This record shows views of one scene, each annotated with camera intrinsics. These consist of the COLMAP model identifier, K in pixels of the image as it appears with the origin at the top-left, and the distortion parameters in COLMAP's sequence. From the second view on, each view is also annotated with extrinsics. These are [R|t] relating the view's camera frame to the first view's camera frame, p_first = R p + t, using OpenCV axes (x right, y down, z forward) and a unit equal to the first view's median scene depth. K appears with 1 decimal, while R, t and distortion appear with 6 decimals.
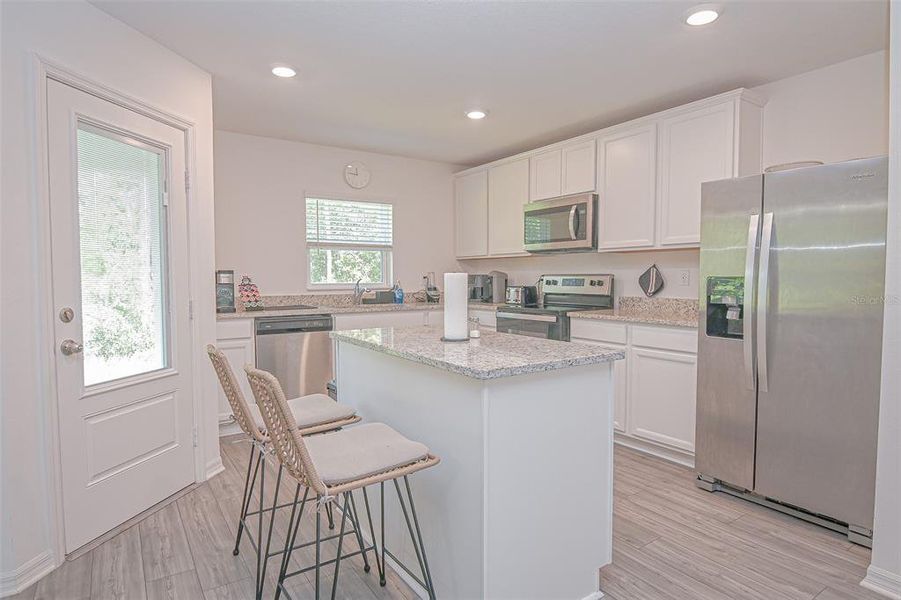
lens RADIAL K [[502.0, 0, 455.6], [0, 502.0, 297.5], [0, 0, 1]] dist [0.008664, -0.000089]
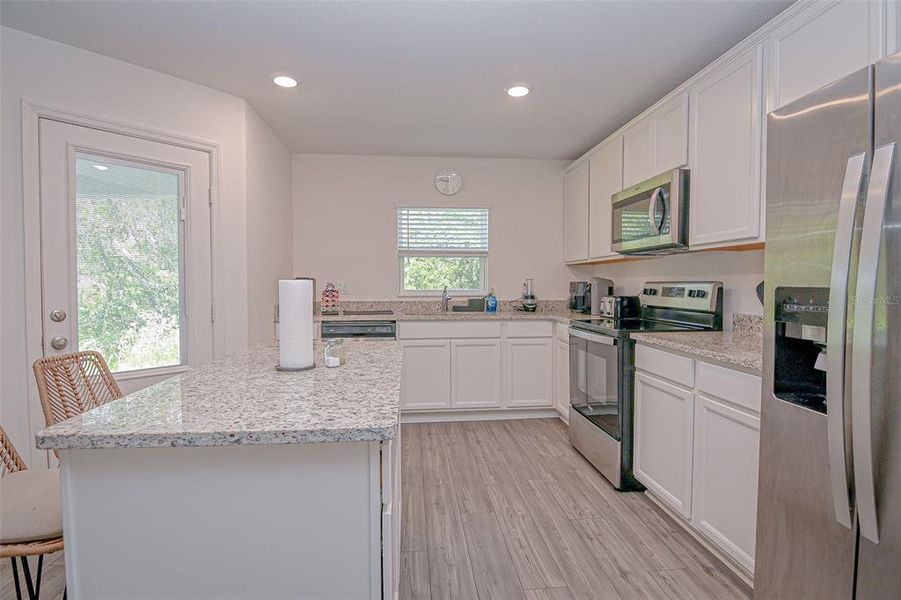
lens RADIAL K [[443.2, 0, 451.2], [0, 443.2, 298.6], [0, 0, 1]] dist [-0.006484, 0.000749]
pose [[0.875942, 0.019070, -0.482040, 0.282865], [-0.022196, 0.999753, -0.000783, -0.013645], [0.481906, 0.011386, 0.876149, 0.282365]]
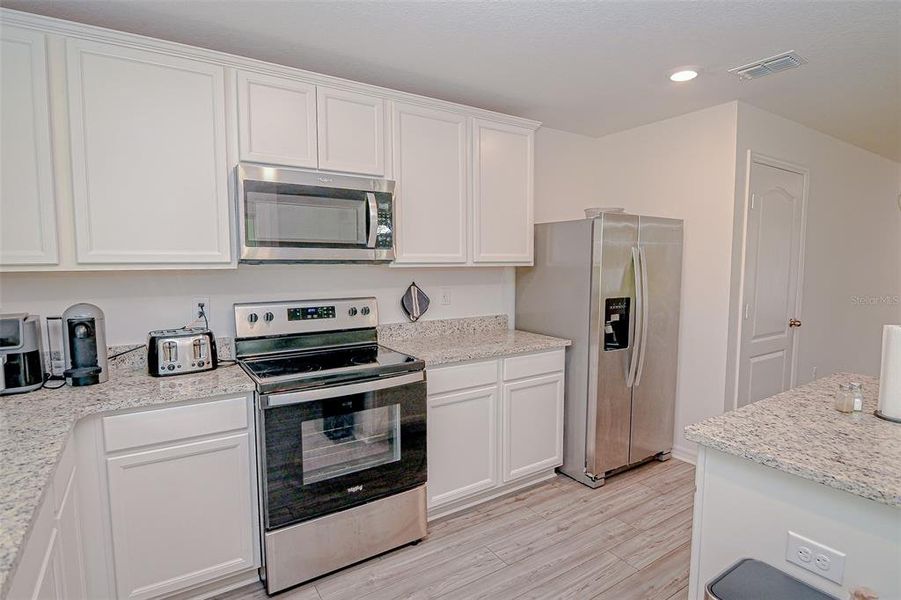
lens RADIAL K [[480.9, 0, 455.2], [0, 480.9, 300.5], [0, 0, 1]] dist [-0.000479, -0.001988]
pose [[0.013064, -0.083732, 0.996403, -0.370847], [0.043984, 0.995571, 0.083085, -0.092897], [-0.998947, 0.042741, 0.016689, 0.874718]]
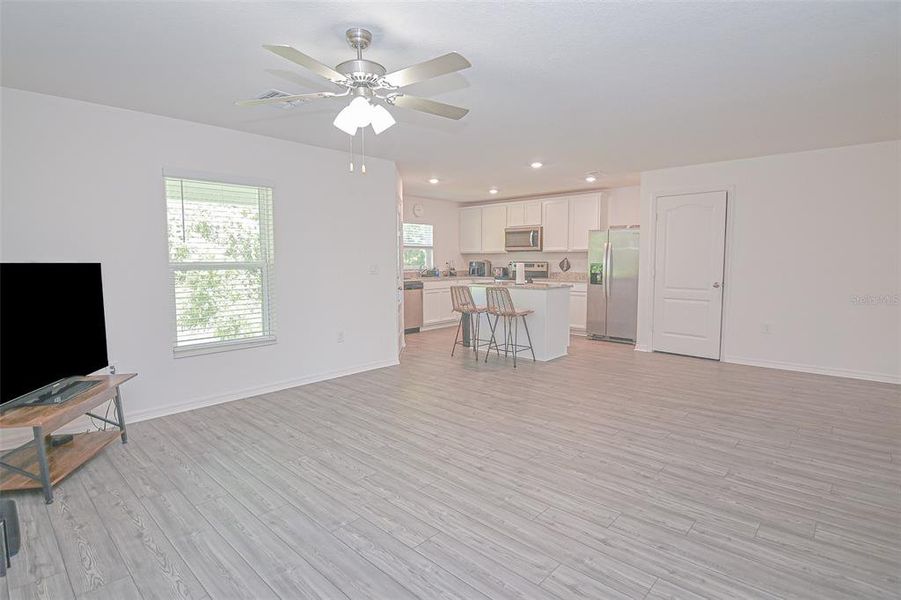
lens RADIAL K [[443.2, 0, 456.4], [0, 443.2, 296.7], [0, 0, 1]] dist [-0.006484, 0.000749]
pose [[0.971912, -0.018229, 0.234637, -0.553438], [0.009362, 0.999201, 0.038850, 0.028209], [-0.235158, -0.035562, 0.971306, -0.837384]]
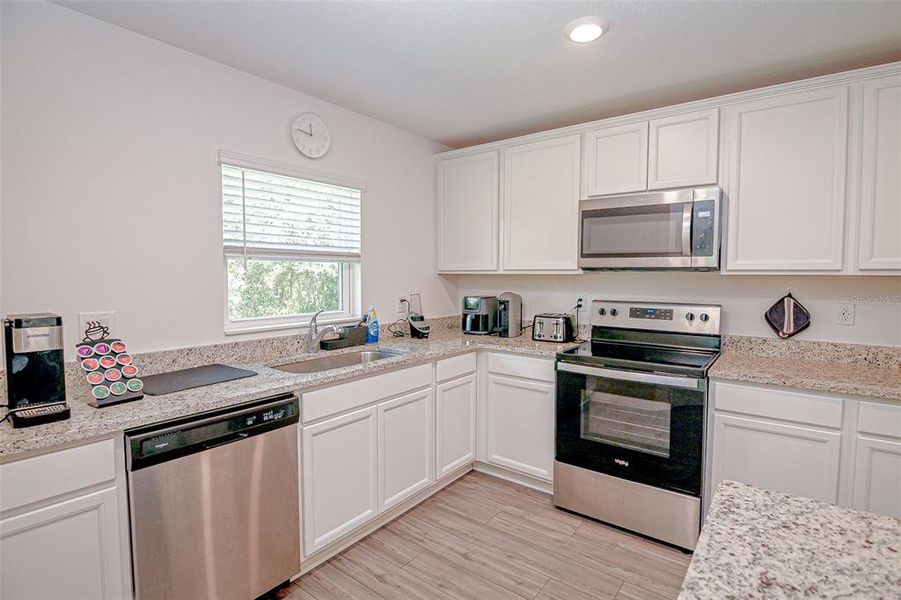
lens RADIAL K [[443.2, 0, 461.0], [0, 443.2, 294.5], [0, 0, 1]] dist [-0.006484, 0.000749]
pose [[0.945940, -0.008286, 0.324235, -0.238769], [0.007011, 0.999962, 0.005099, -0.066888], [-0.324265, -0.002550, 0.945963, 0.529299]]
